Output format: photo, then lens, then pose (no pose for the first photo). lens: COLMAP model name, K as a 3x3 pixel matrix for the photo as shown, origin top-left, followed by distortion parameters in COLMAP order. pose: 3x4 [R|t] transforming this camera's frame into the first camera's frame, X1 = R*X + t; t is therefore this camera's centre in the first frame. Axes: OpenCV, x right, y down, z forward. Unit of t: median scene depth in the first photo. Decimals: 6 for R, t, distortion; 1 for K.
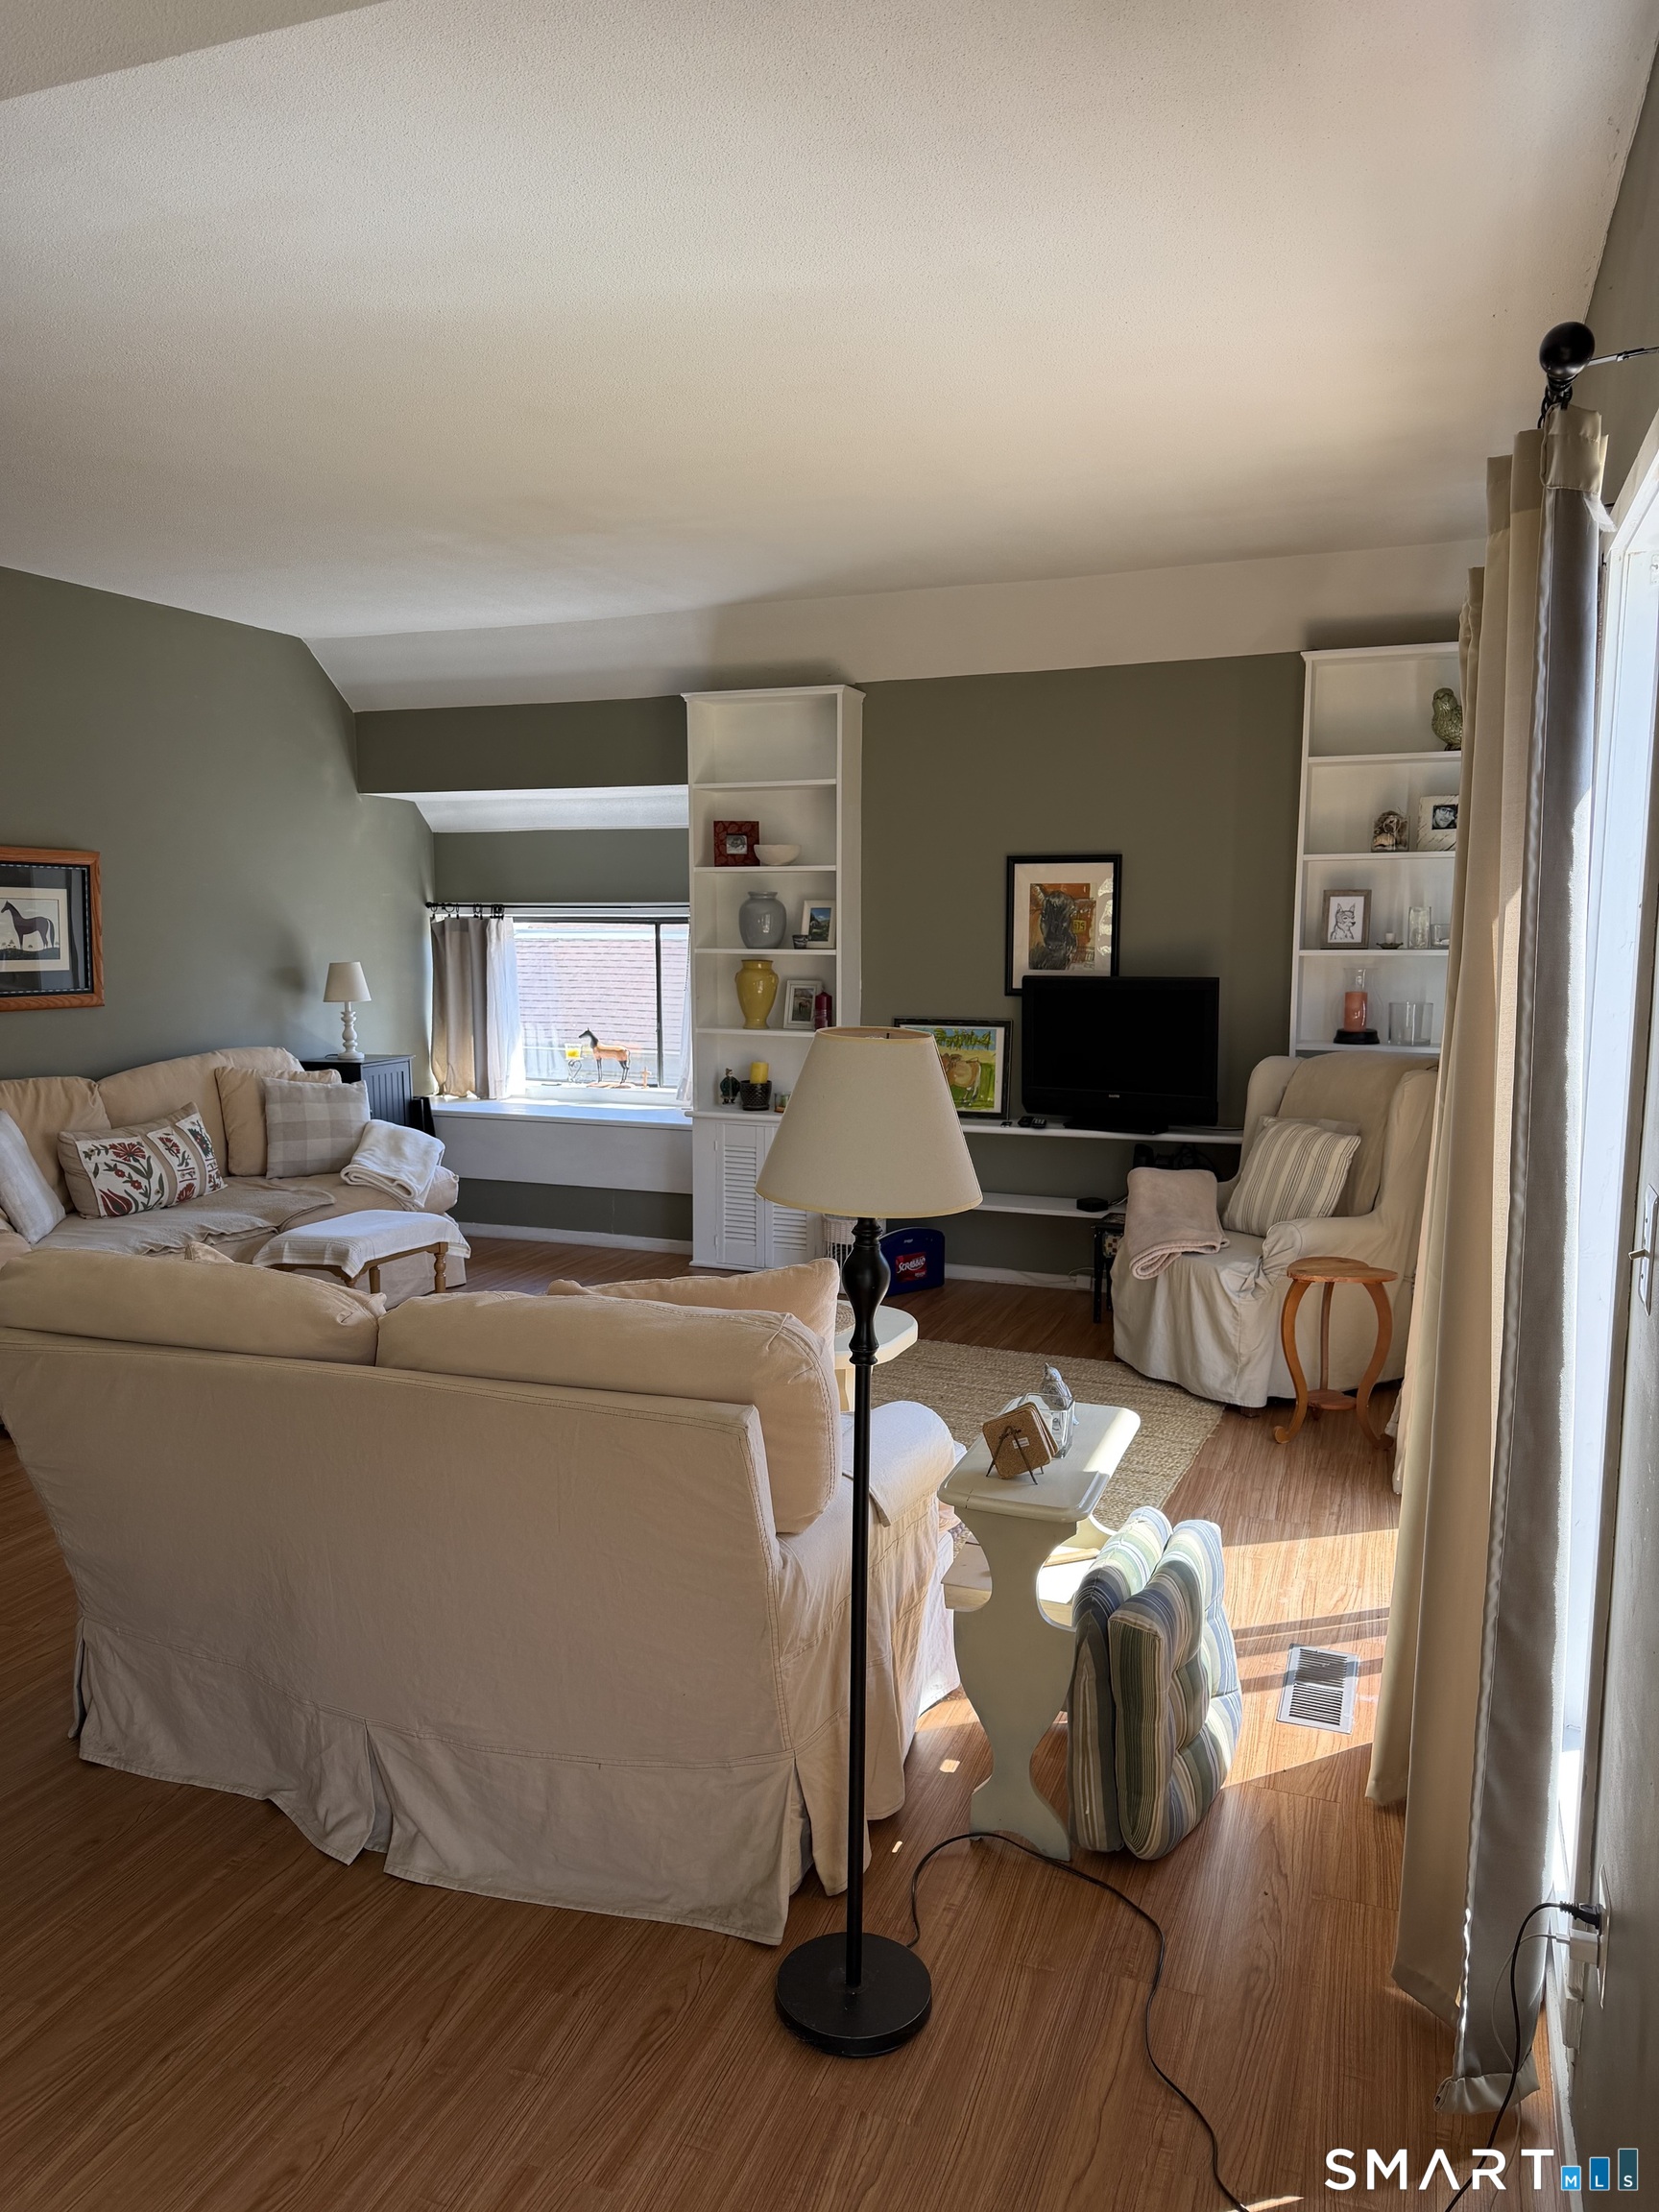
lens RADIAL K [[1497.5, 0, 829.5], [0, 1497.5, 1106.0], [0, 0, 1]] dist [0.094545, -0.000025]
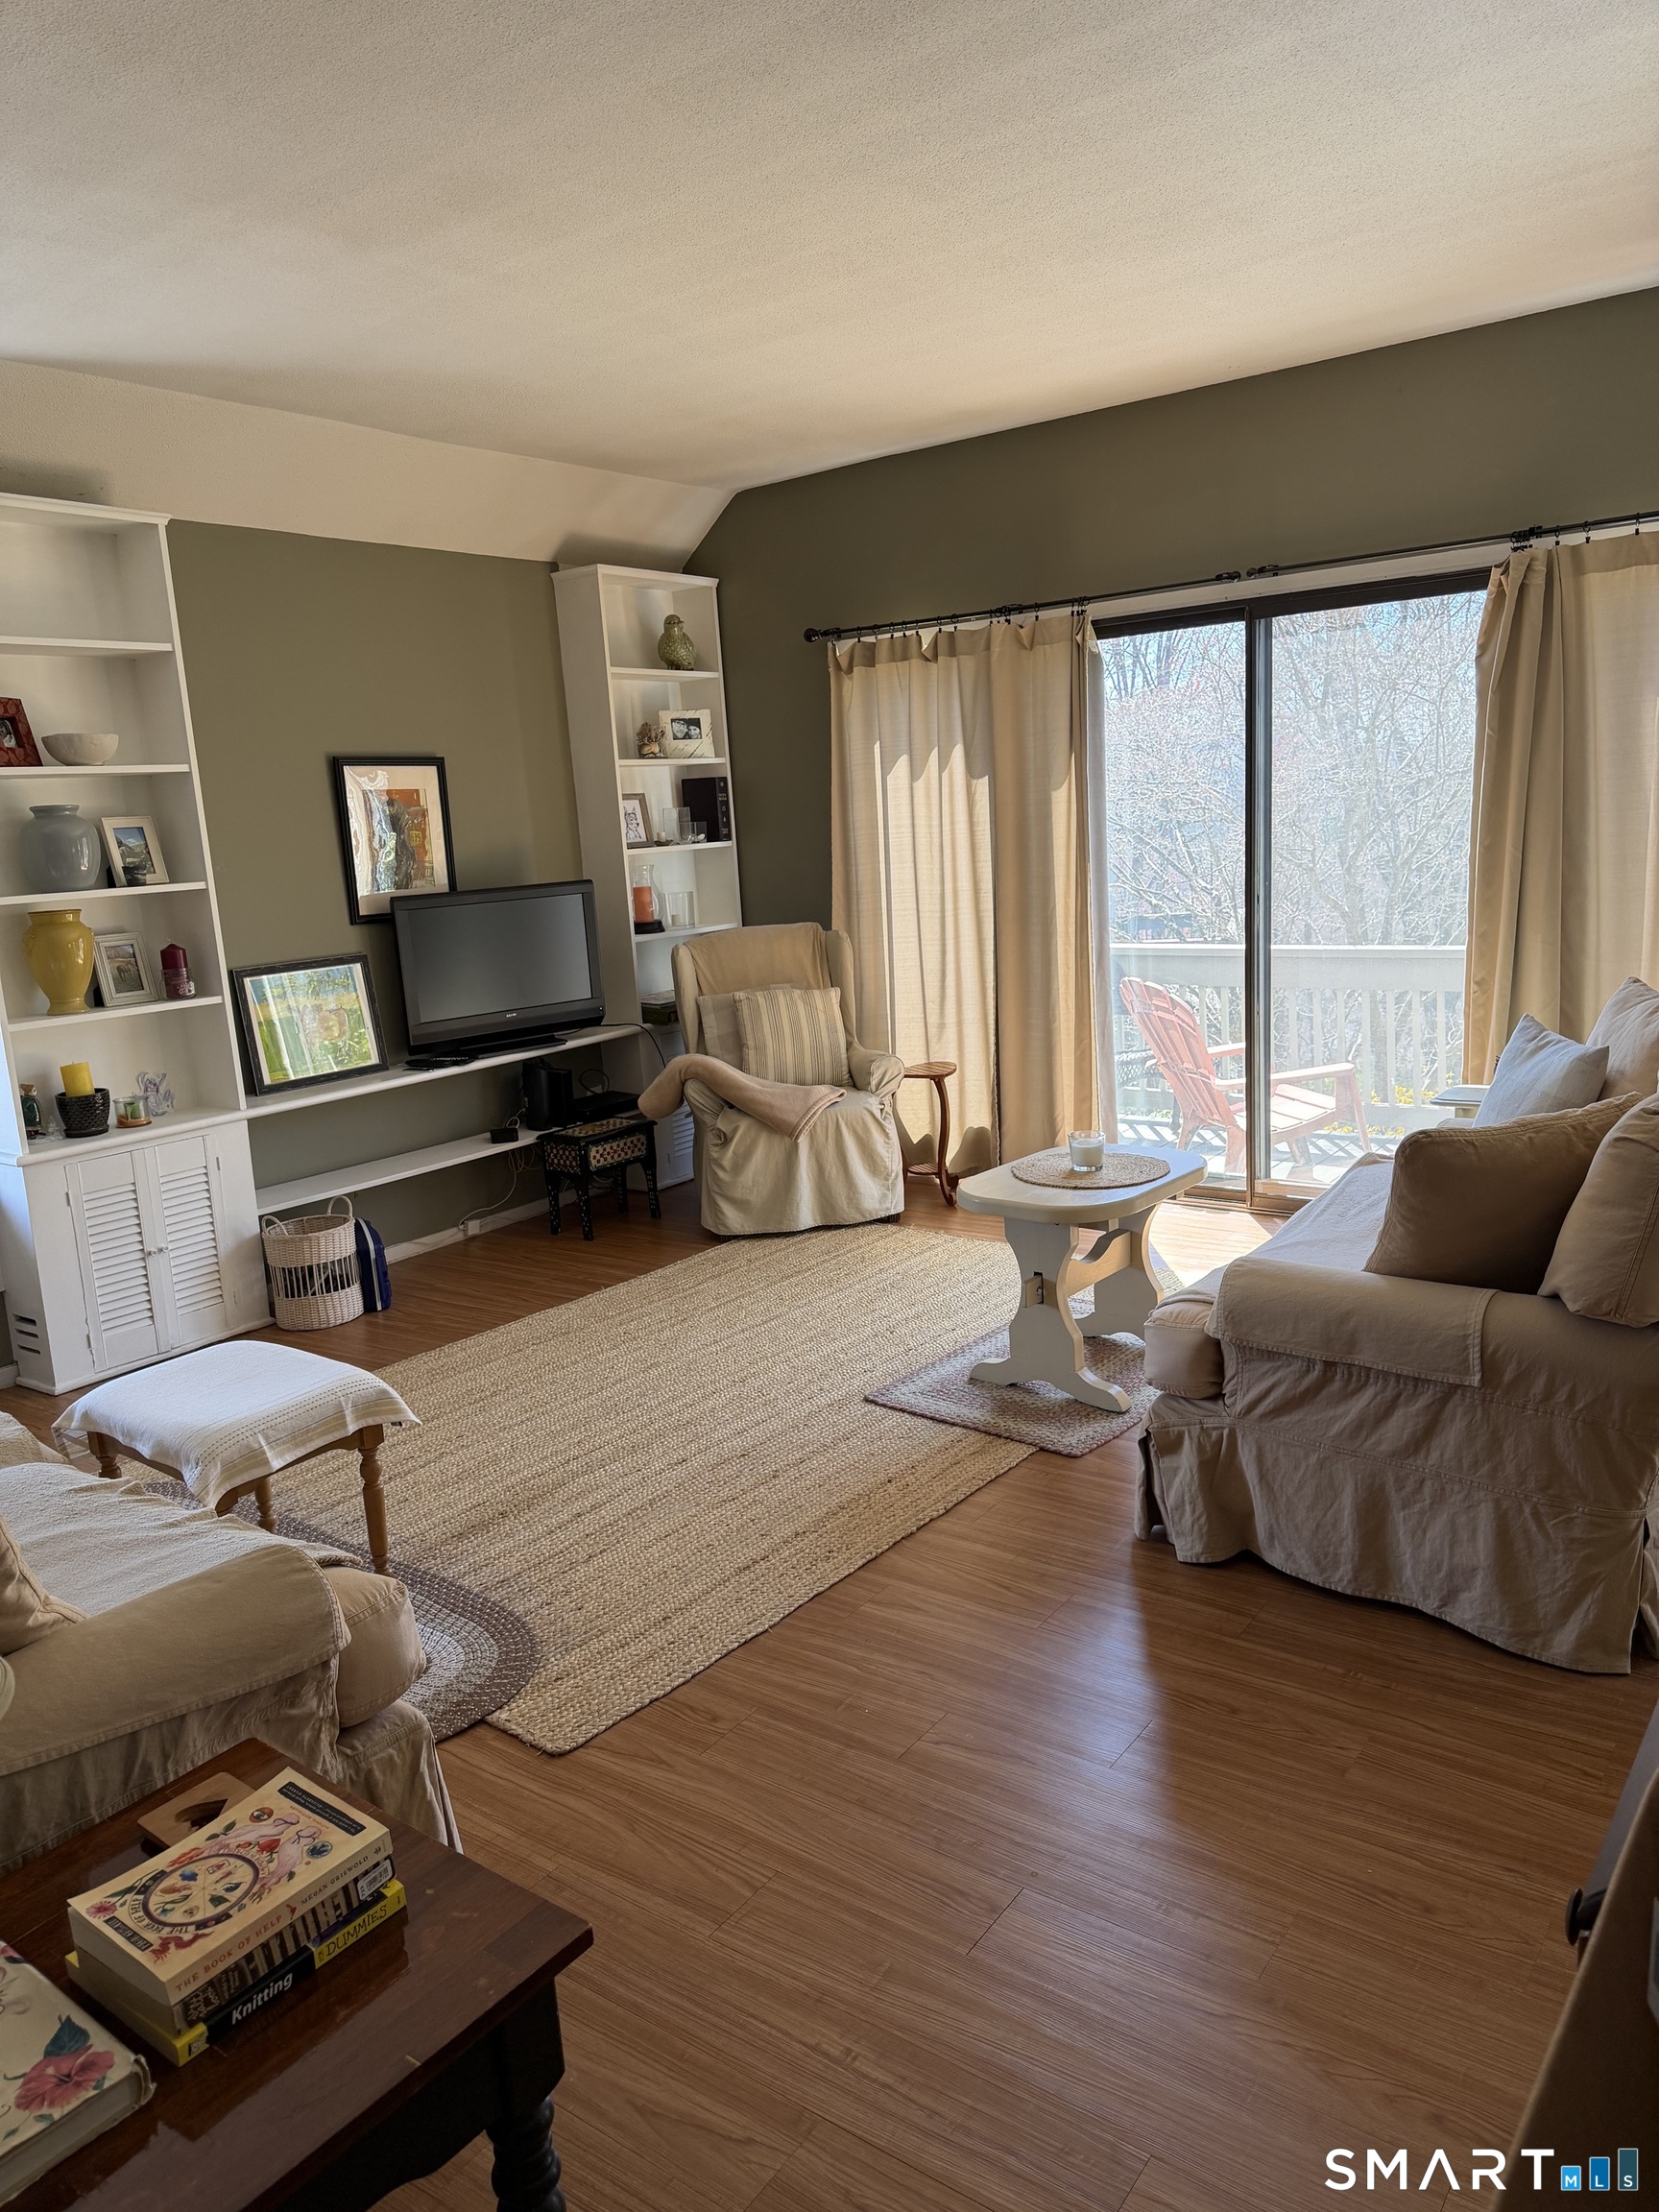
lens RADIAL K [[1547.6, 0, 829.5], [0, 1547.6, 1106.0], [0, 0, 1]] dist [-0.001391, -0.000512]
pose [[0.256246, -0.192272, 0.947296, -0.666215], [0.181386, 0.972173, 0.148256, -0.056431], [-0.949441, 0.133836, 0.283990, 0.526178]]
